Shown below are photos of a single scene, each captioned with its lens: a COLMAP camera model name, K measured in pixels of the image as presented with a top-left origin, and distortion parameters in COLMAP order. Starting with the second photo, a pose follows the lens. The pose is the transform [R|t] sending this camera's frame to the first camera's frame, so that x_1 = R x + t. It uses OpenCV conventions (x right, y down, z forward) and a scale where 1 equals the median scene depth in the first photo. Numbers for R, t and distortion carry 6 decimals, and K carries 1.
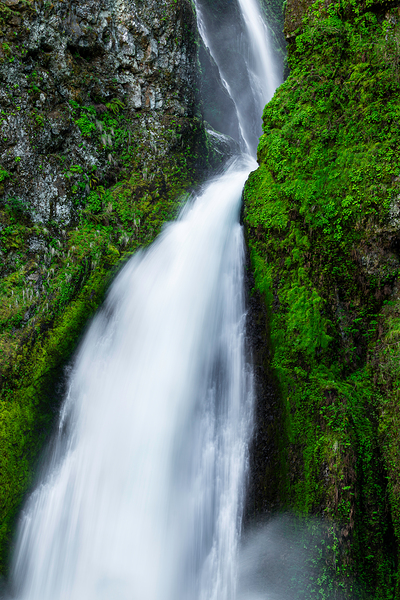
lens RADIAL K [[1722.5, 0, 199.6], [0, 1722.5, 299.6], [0, 0, 1]] dist [-0.004353, 0.000000]
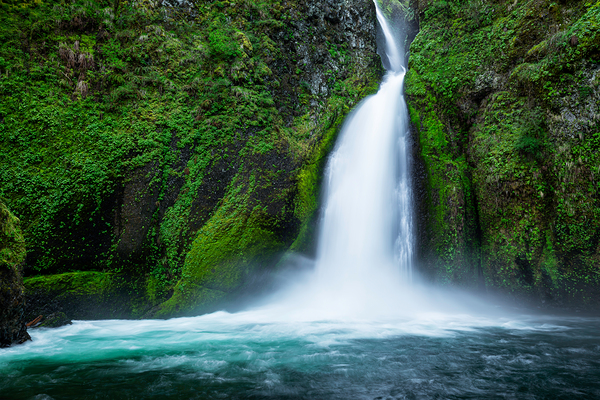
lens RADIAL K [[539.7, 0, 300.9], [0, 539.7, 201.1], [0, 0, 1]] dist [0.000890, -0.000100]
pose [[0.997605, -0.016036, -0.067287, -0.064914], [0.019455, 0.998537, 0.050459, 0.058337], [0.066380, -0.051647, 0.996457, 0.286877]]
